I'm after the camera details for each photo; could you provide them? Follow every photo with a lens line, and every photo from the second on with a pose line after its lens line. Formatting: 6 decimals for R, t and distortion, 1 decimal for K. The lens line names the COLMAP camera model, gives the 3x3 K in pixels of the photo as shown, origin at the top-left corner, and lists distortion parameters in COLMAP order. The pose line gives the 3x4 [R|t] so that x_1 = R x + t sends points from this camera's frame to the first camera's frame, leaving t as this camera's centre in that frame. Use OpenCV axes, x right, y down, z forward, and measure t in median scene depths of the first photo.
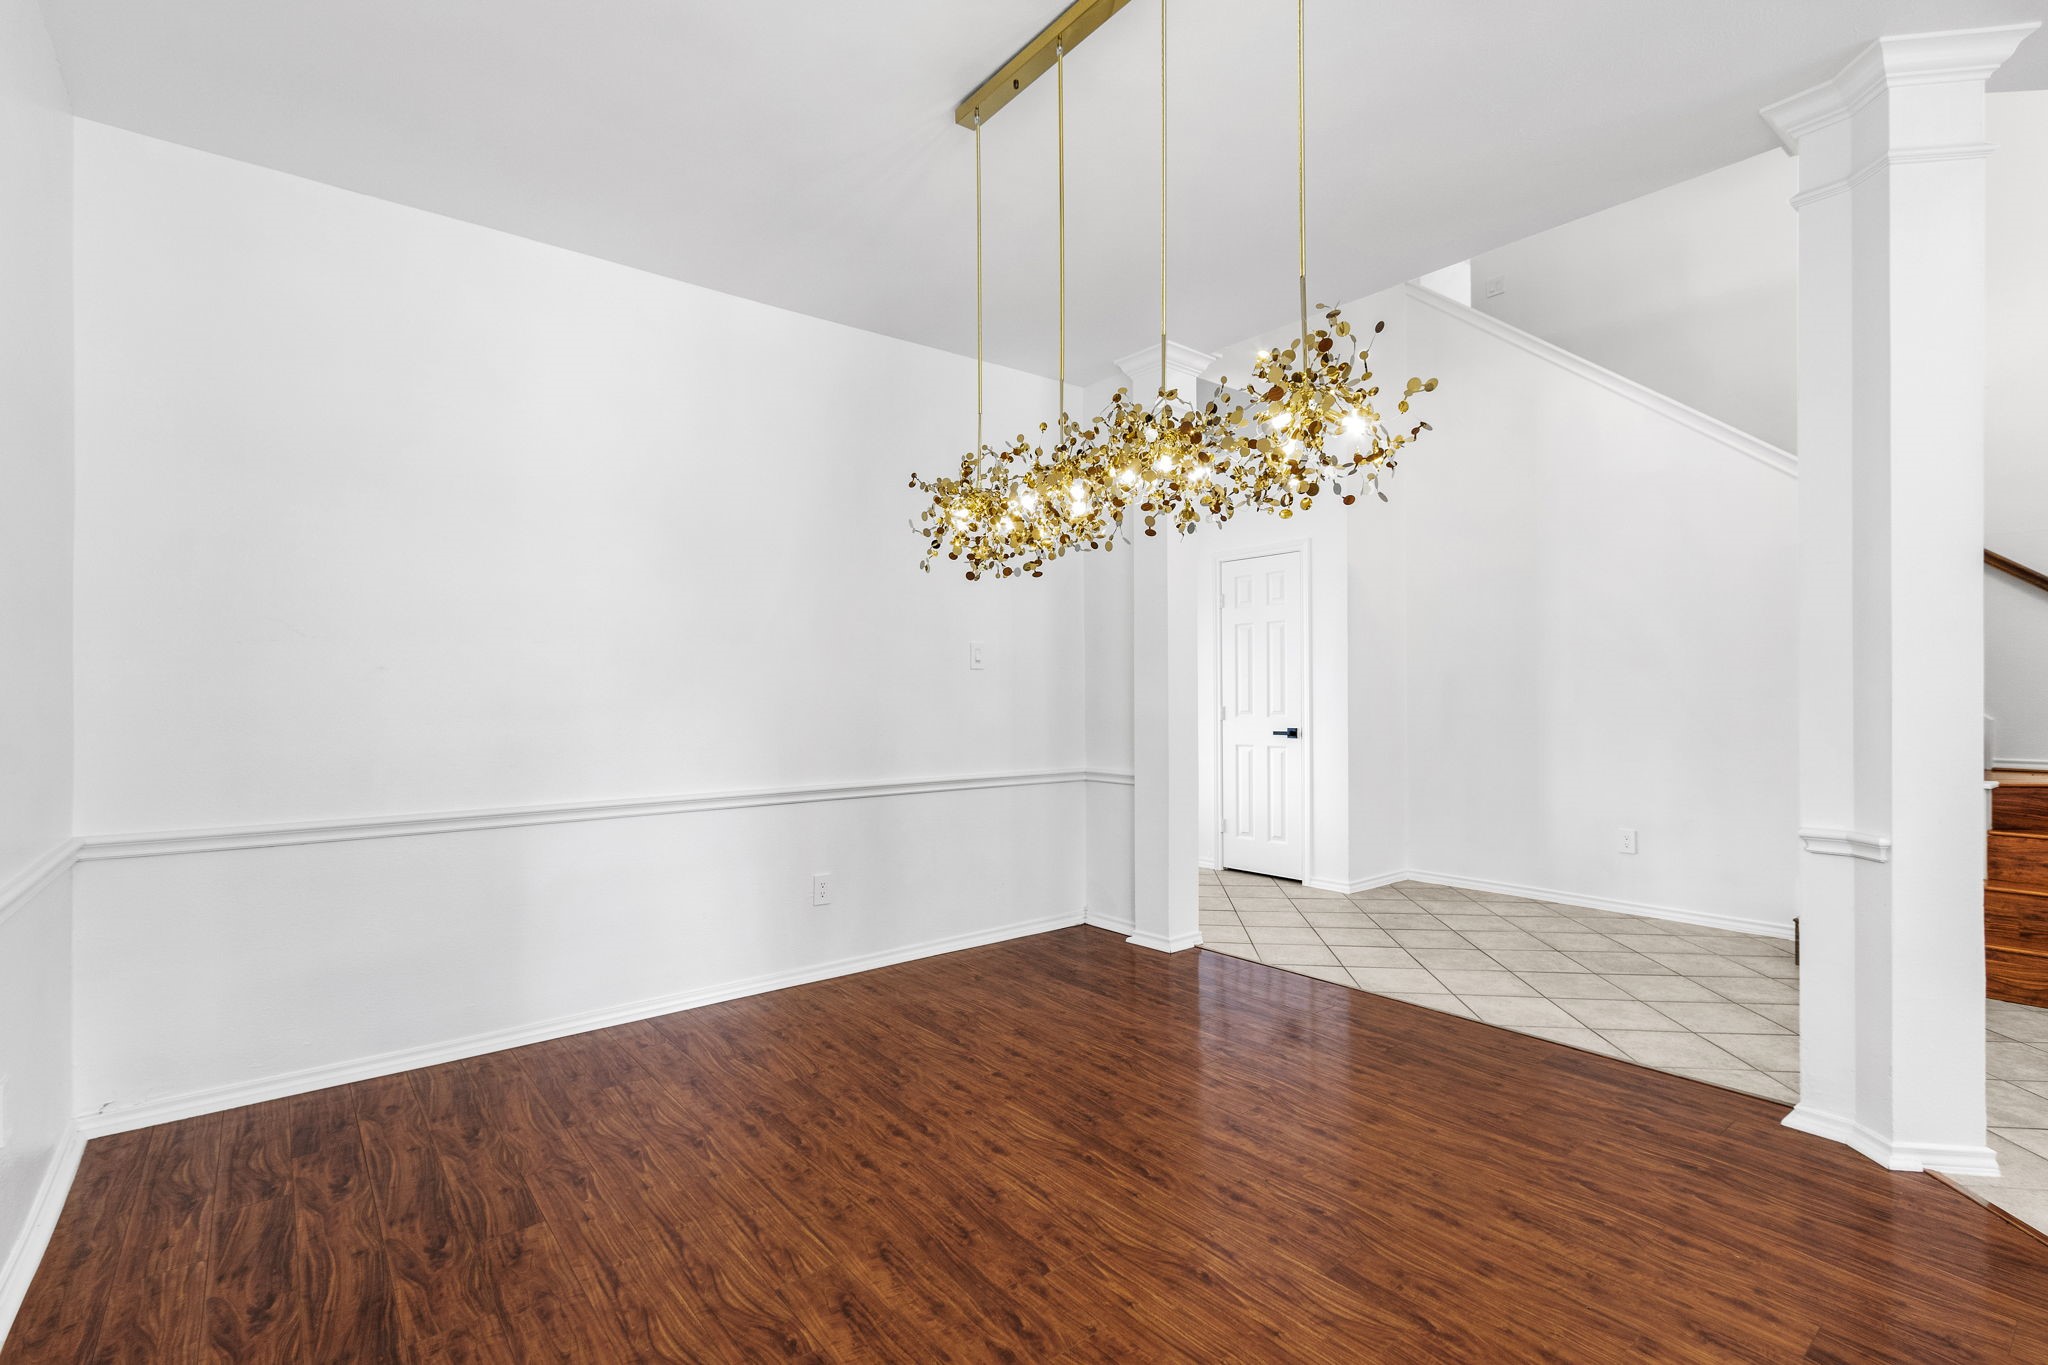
lens RADIAL K [[938.3, 0, 1019.8], [0, 938.3, 687.6], [0, 0, 1]] dist [-0.005752, -0.000322]
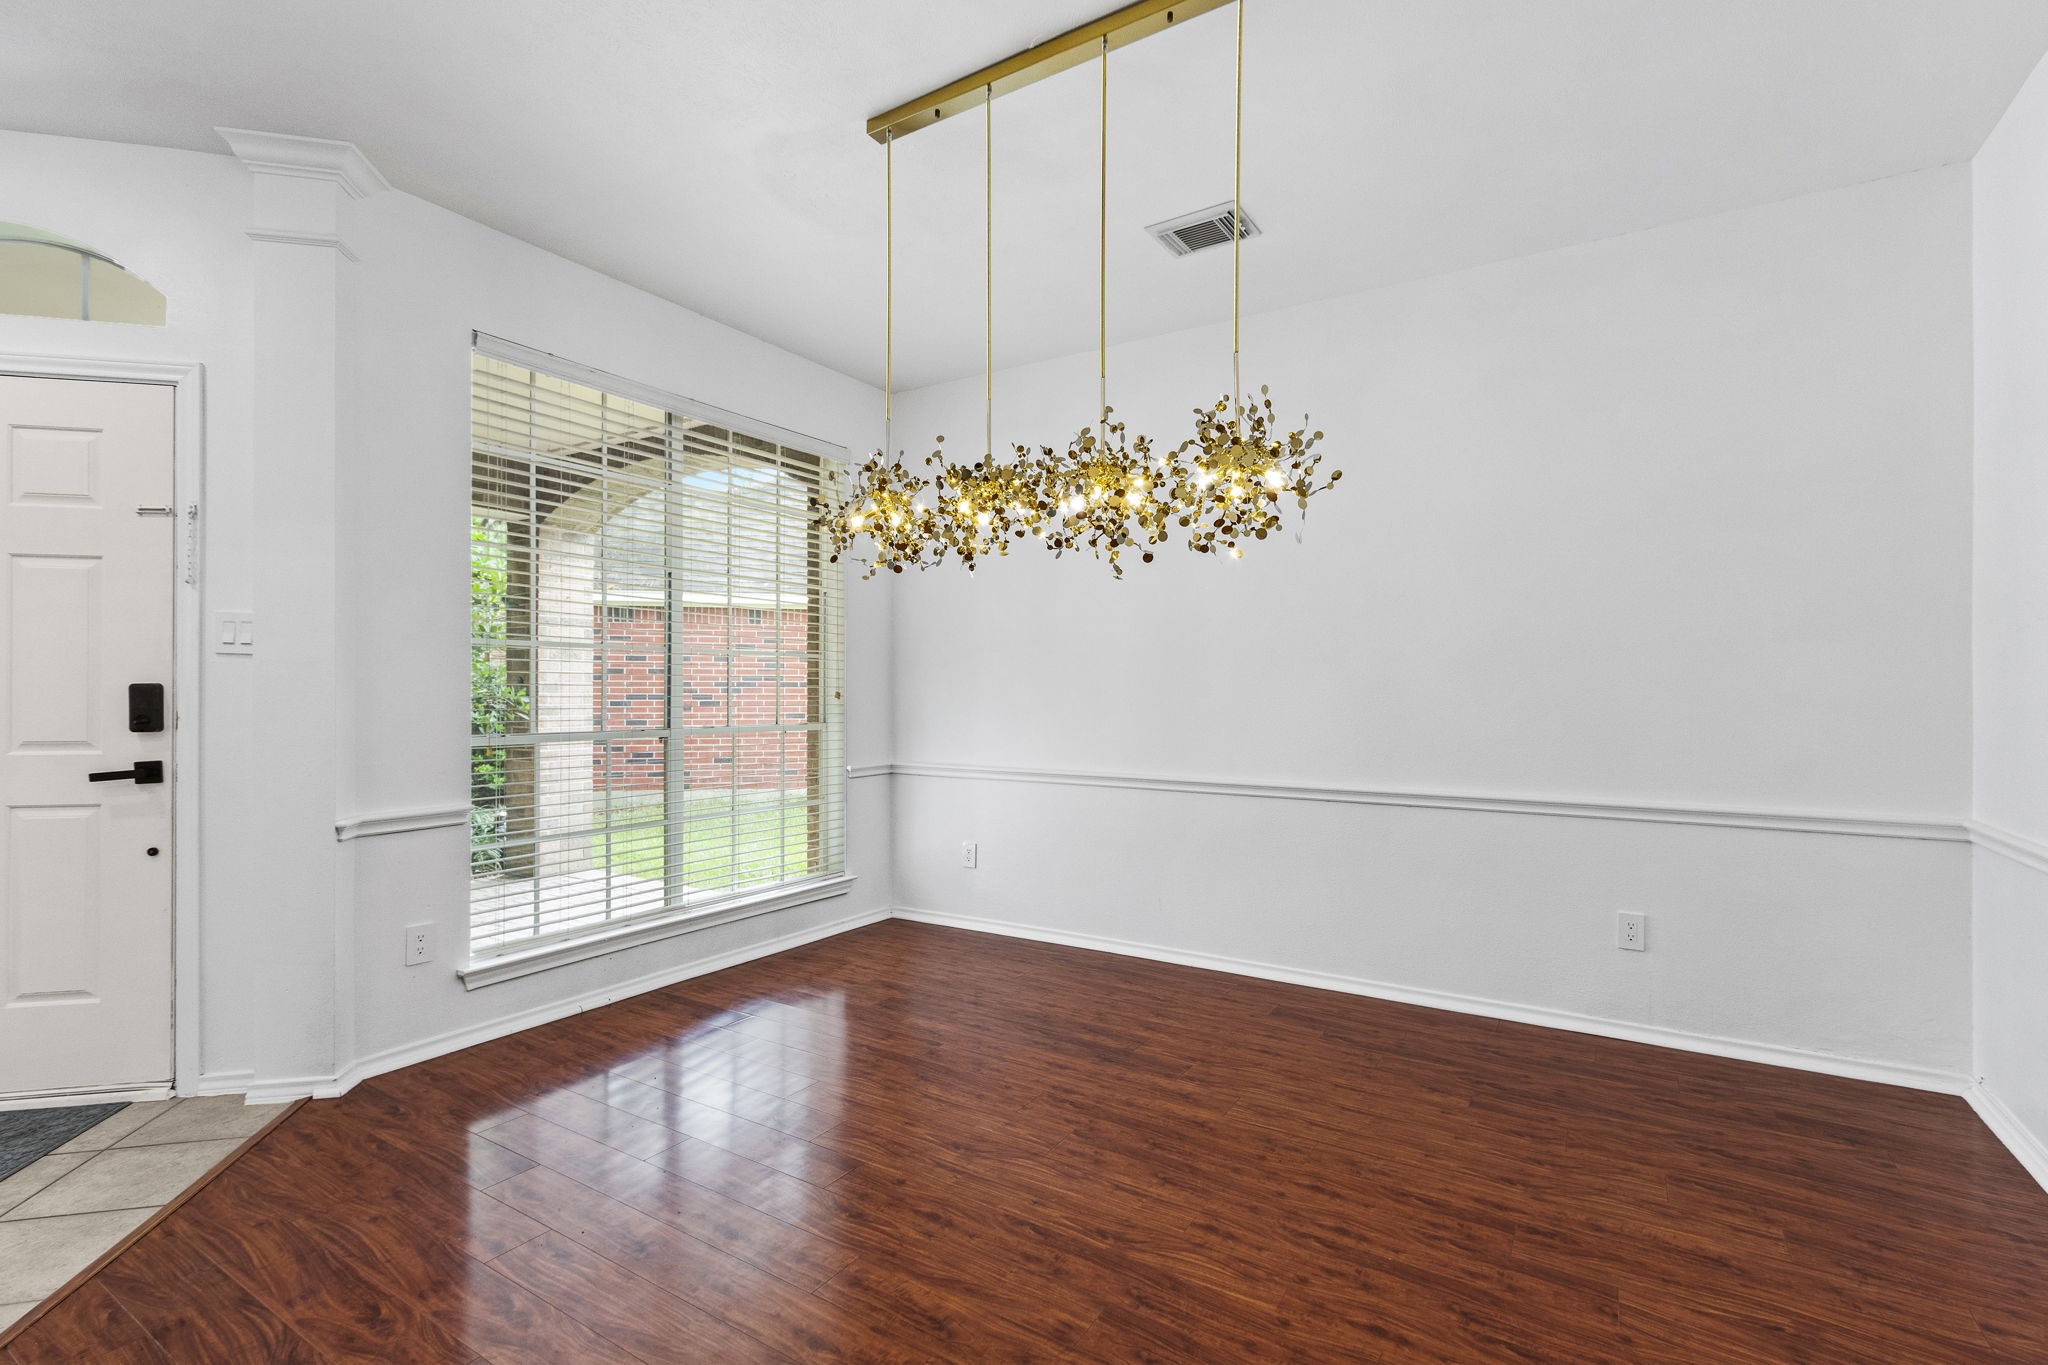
lens RADIAL K [[938.3, 0, 1026.5], [0, 938.3, 689.6], [0, 0, 1]] dist [-0.005752, -0.000322]
pose [[-0.945486, 0.002701, -0.325651, 0.424196], [0.005393, 0.999958, -0.007362, 0.010814], [0.325618, -0.008717, -0.945461, 1.820021]]
